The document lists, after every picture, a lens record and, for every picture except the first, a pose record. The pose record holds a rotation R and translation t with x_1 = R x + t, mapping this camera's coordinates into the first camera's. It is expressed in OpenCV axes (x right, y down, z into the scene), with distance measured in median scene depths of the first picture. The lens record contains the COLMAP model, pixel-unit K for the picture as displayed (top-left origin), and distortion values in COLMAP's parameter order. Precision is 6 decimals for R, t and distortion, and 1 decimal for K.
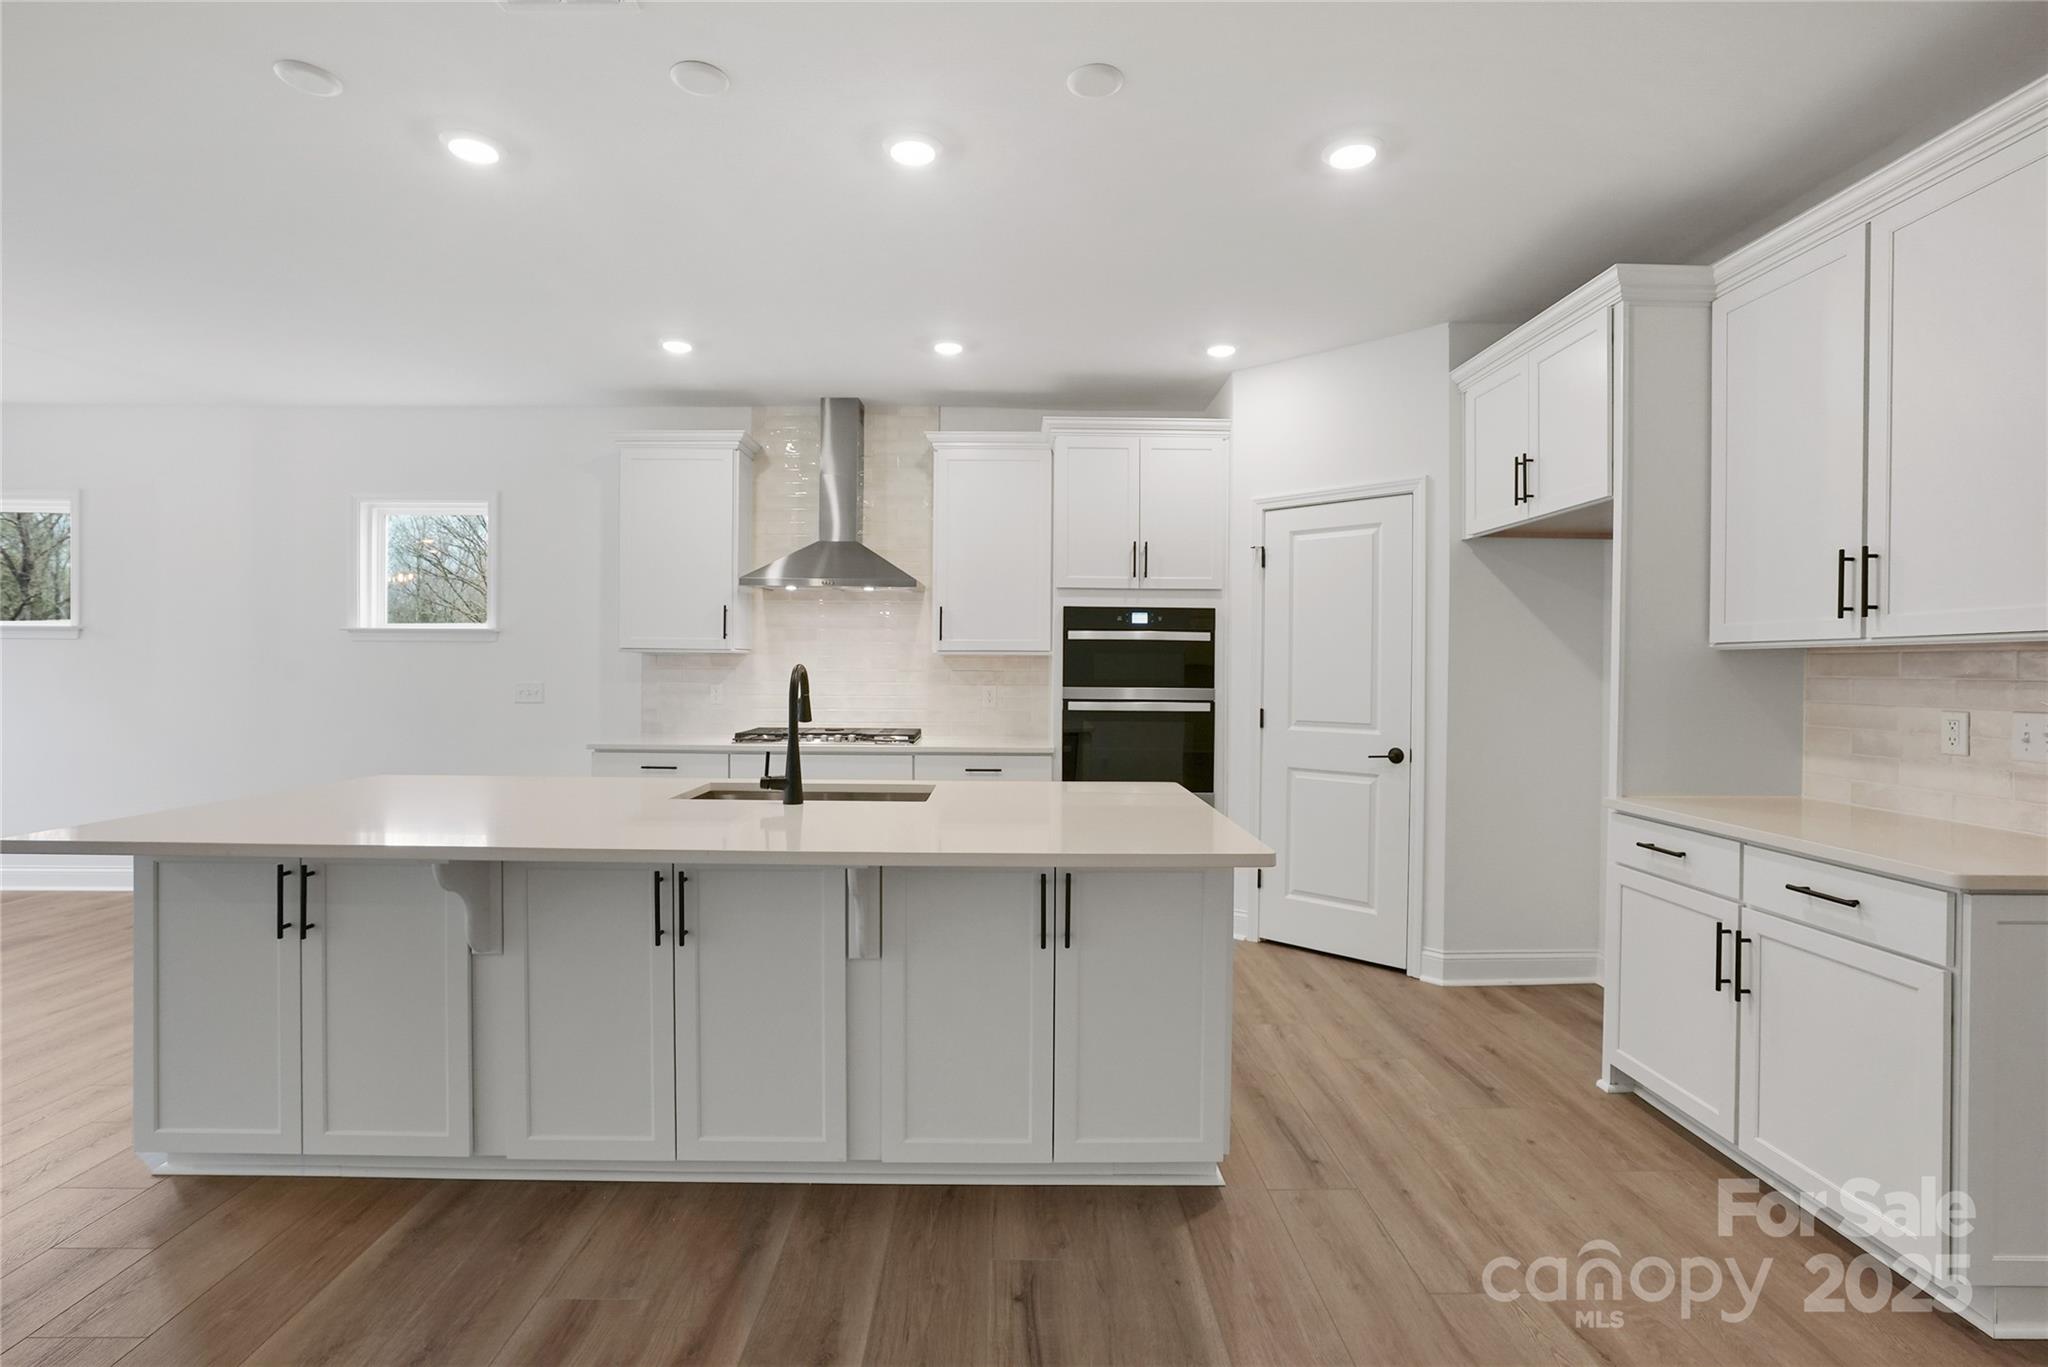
lens RADIAL K [[964.5, 0, 1017.8], [0, 964.5, 668.1], [0, 0, 1]] dist [-0.041721, 0.017184]
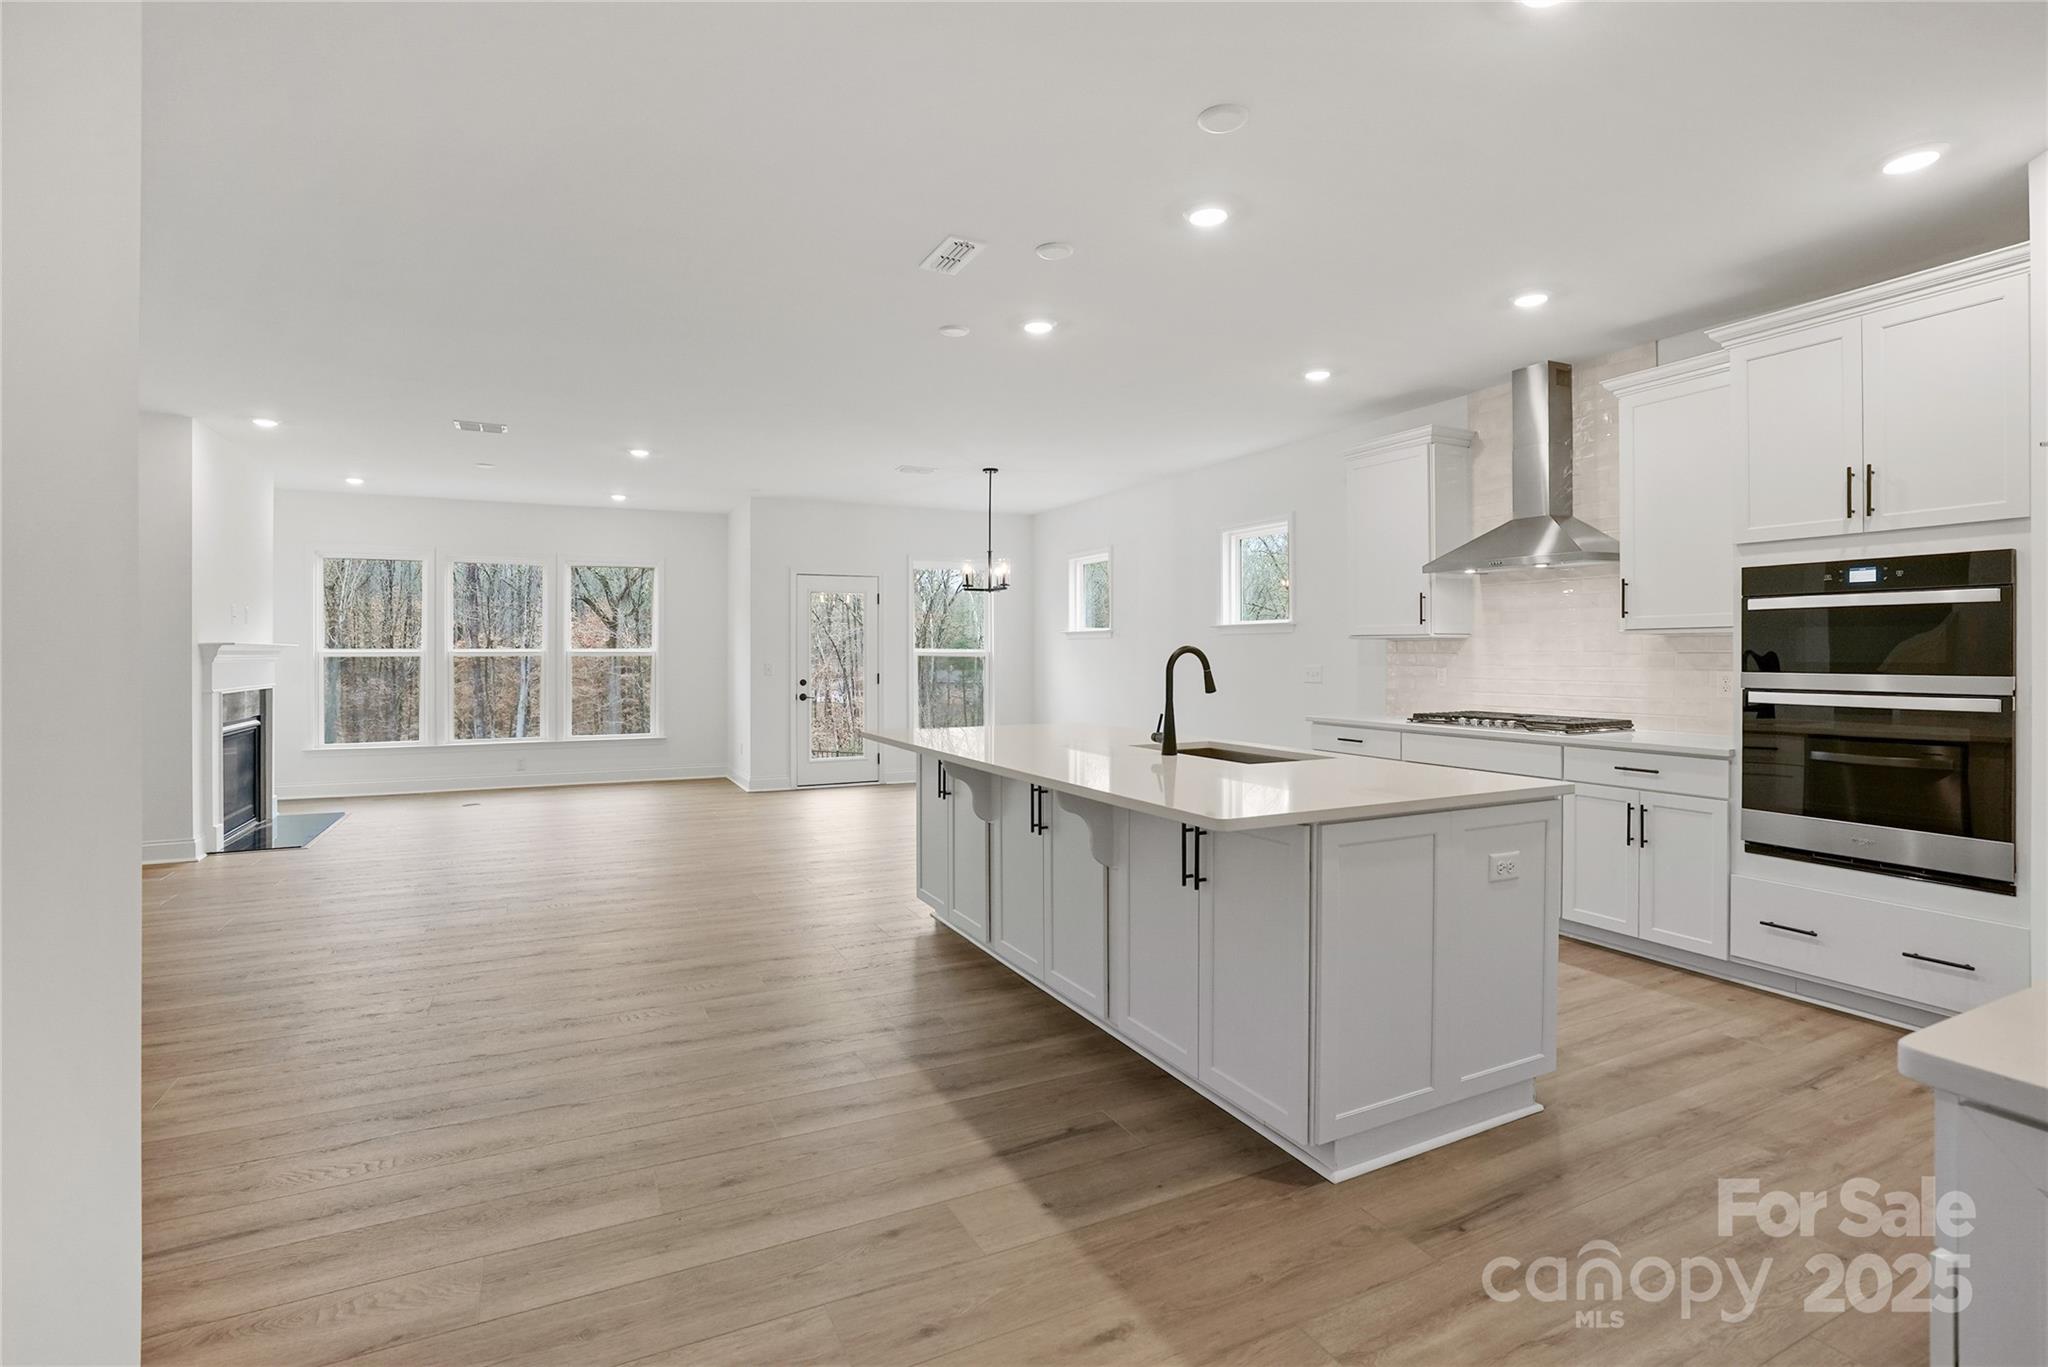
lens RADIAL K [[964.5, 0, 1019.6], [0, 964.5, 656.6], [0, 0, 1]] dist [-0.041721, 0.017184]
pose [[0.434321, -0.004758, -0.900745, 0.480259], [0.003047, 0.999988, -0.003813, 0.008135], [0.900753, -0.001088, 0.434331, 0.152947]]
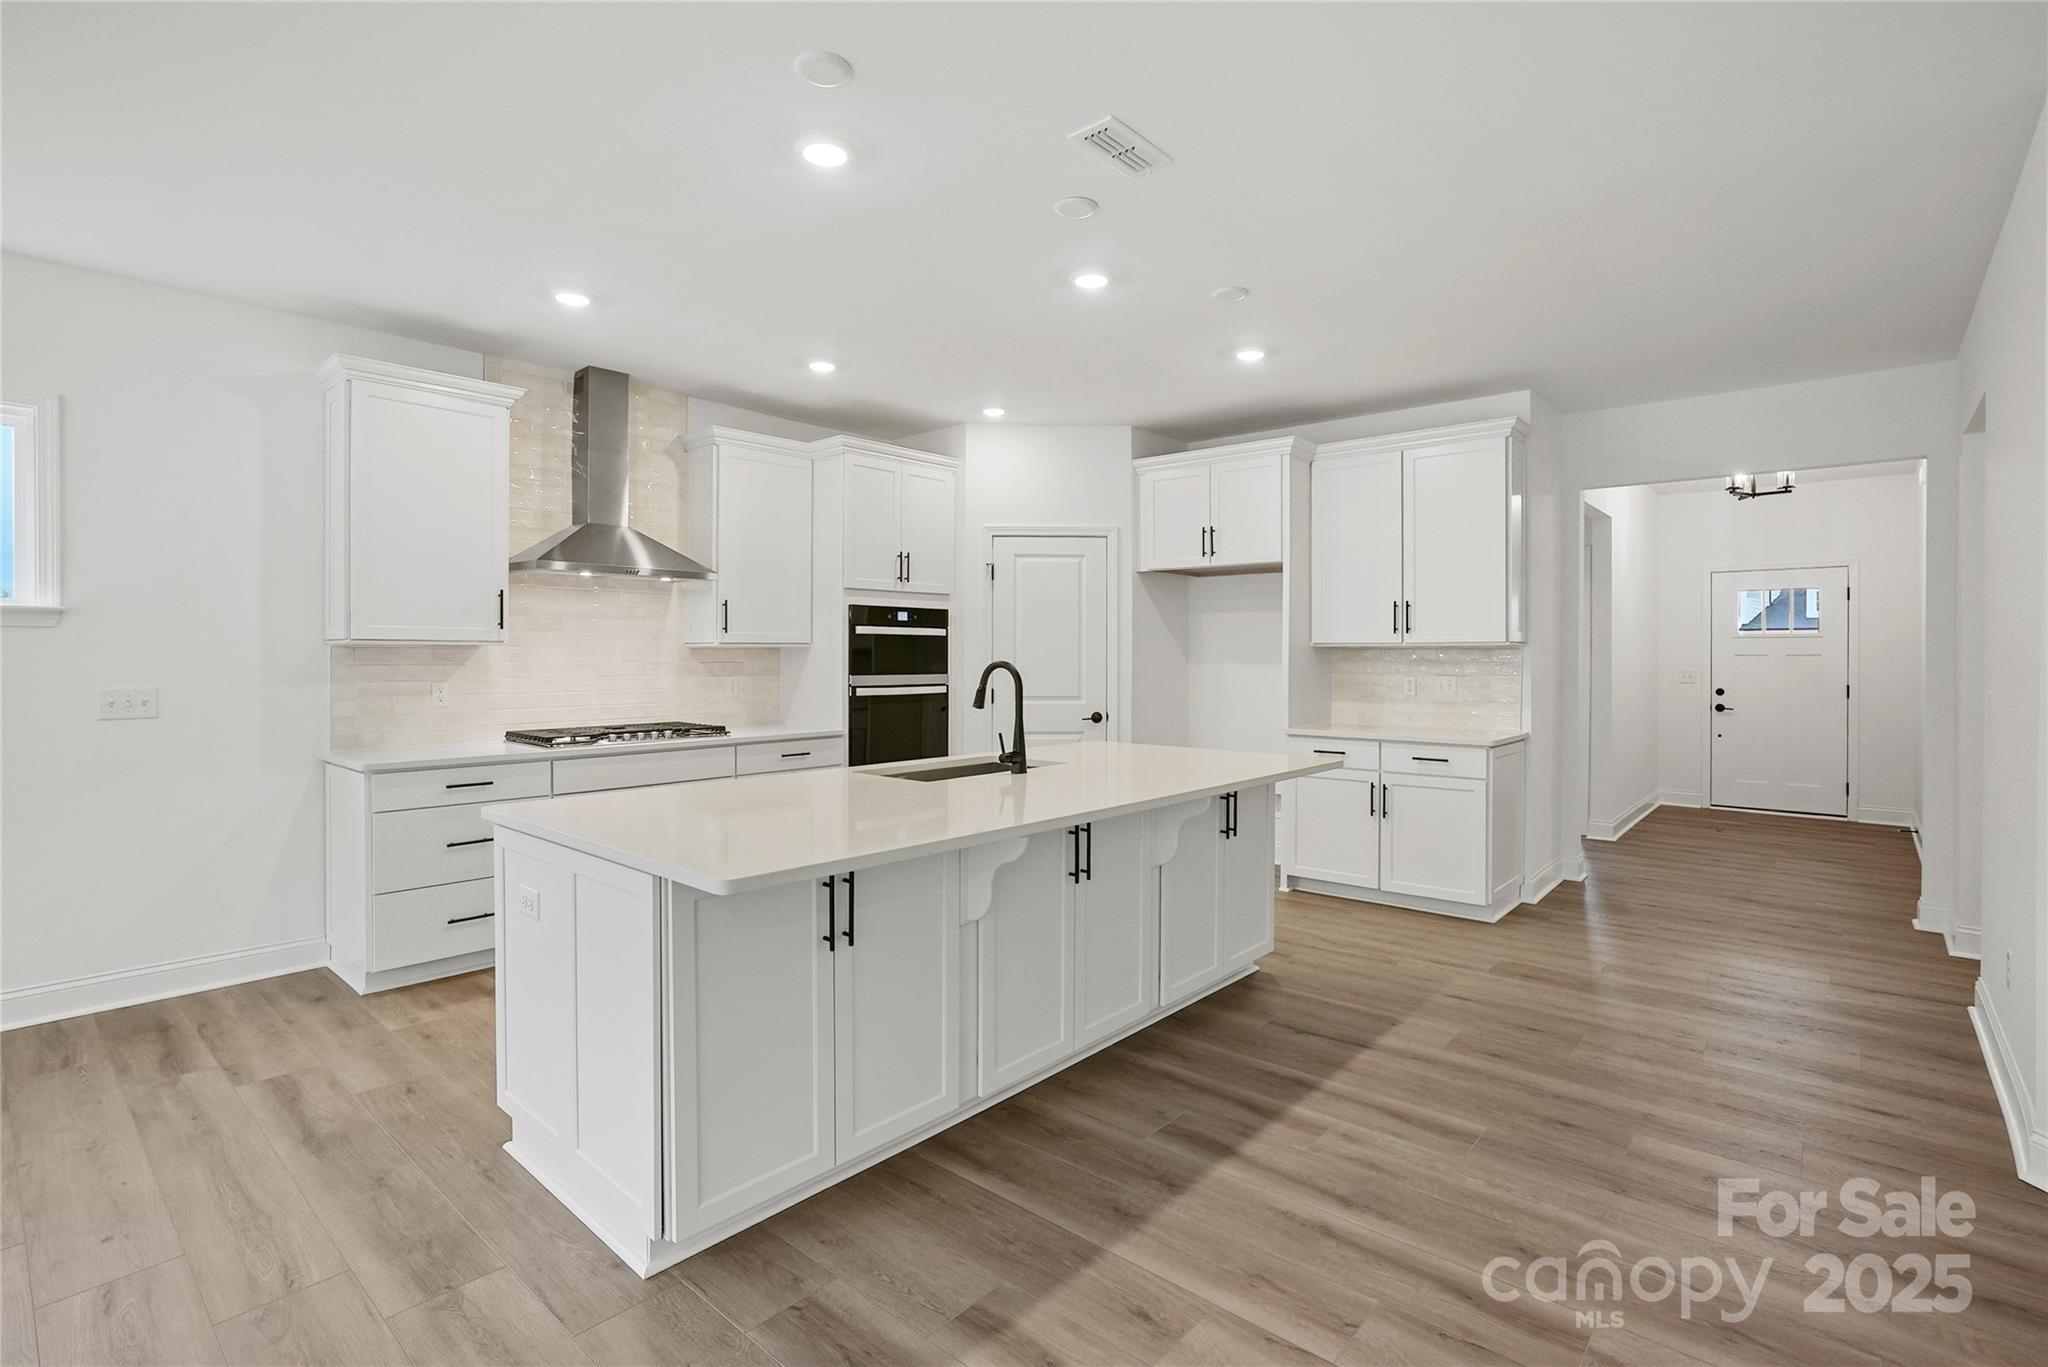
lens RADIAL K [[964.5, 0, 1025.0], [0, 964.5, 658.6], [0, 0, 1]] dist [-0.041721, 0.017184]
pose [[0.667793, -0.010777, 0.744269, -0.664110], [0.004536, 0.999936, 0.010409, -0.011418], [-0.744333, -0.003575, 0.667799, 0.092925]]
